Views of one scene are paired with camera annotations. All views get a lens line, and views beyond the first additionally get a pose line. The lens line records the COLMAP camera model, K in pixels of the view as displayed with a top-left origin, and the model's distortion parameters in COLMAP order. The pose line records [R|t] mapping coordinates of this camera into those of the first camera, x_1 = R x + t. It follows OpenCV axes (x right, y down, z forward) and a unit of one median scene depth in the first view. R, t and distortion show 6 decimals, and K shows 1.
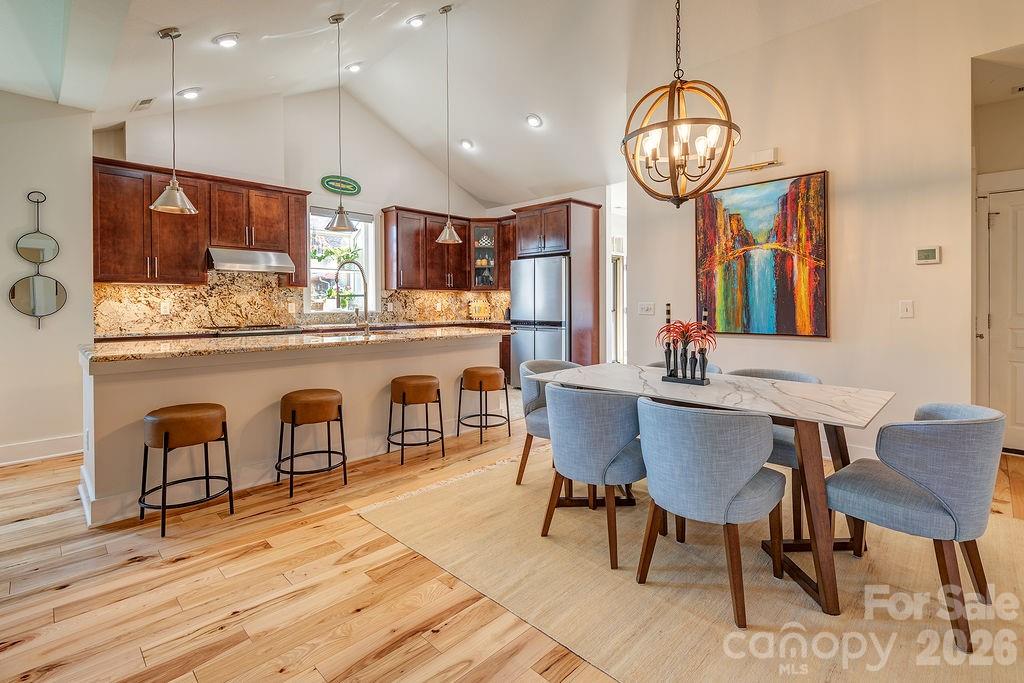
lens RADIAL K [[472.8, 0, 500.9], [0, 472.8, 307.4], [0, 0, 1]] dist [0.010179, -0.011968]
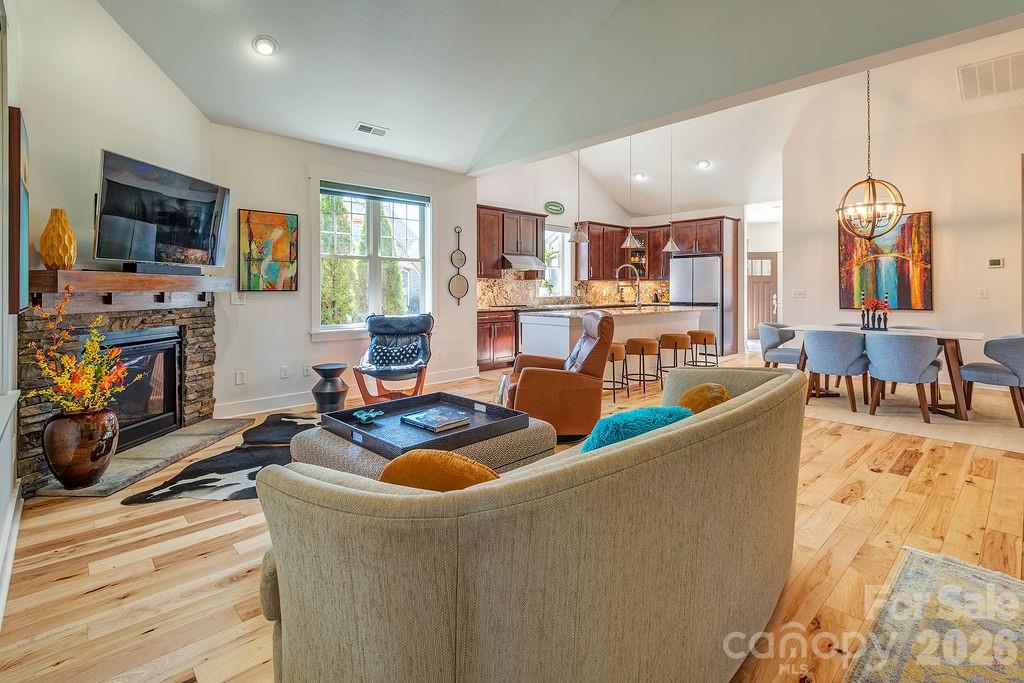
lens RADIAL K [[472.0, 0, 486.4], [0, 472.0, 291.9], [0, 0, 1]] dist [-0.019139, -0.000671]
pose [[0.997594, -0.001784, -0.069307, -0.579653], [0.001570, 0.999994, -0.003141, 0.000772], [0.069312, 0.003025, 0.997590, -0.560676]]
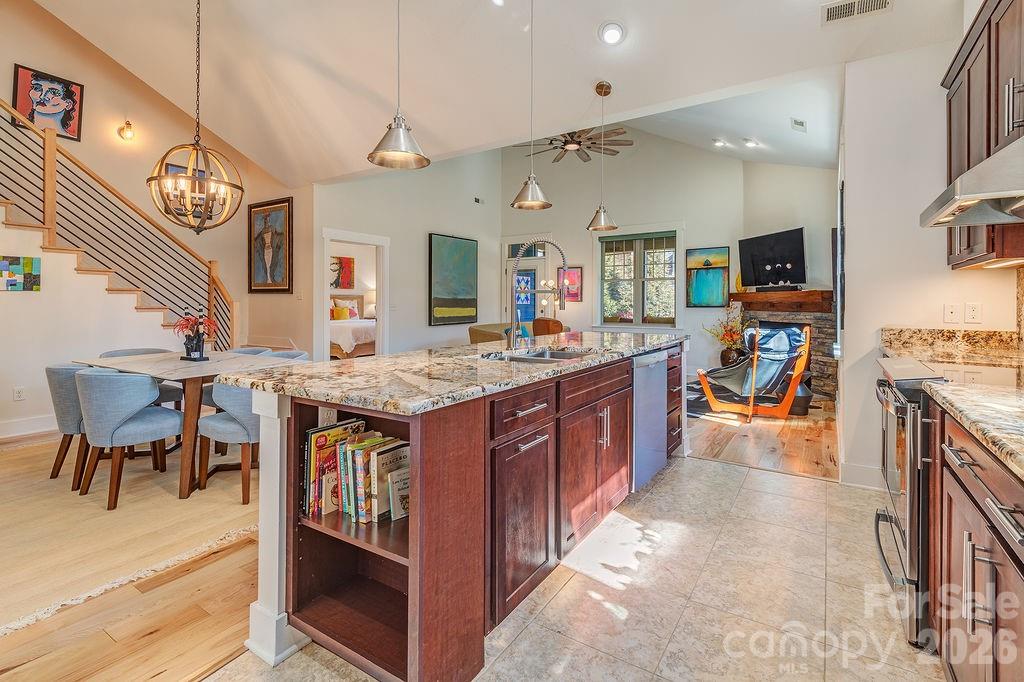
lens RADIAL K [[483.3, 0, 509.0], [0, 483.3, 301.4], [0, 0, 1]] dist [0.034085, -0.012290]
pose [[-0.977364, 0.002854, -0.211545, -0.101984], [0.001588, 0.999980, 0.006152, -0.013044], [0.211558, 0.005677, -0.977349, 1.384220]]
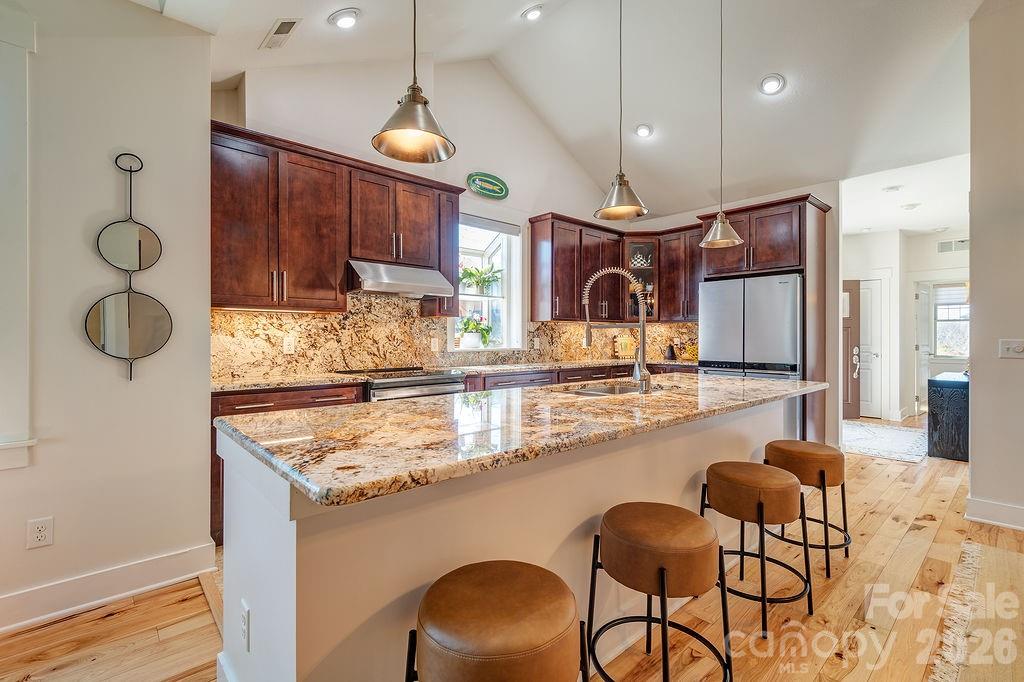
lens RADIAL K [[461.3, 0, 501.2], [0, 461.3, 341.7], [0, 0, 1]] dist [0.012480, -0.000874]
pose [[0.998787, 0.001672, -0.049202, -0.363435], [-0.001779, 0.999996, -0.002130, -0.002237], [0.049198, 0.002215, 0.998787, 0.326275]]
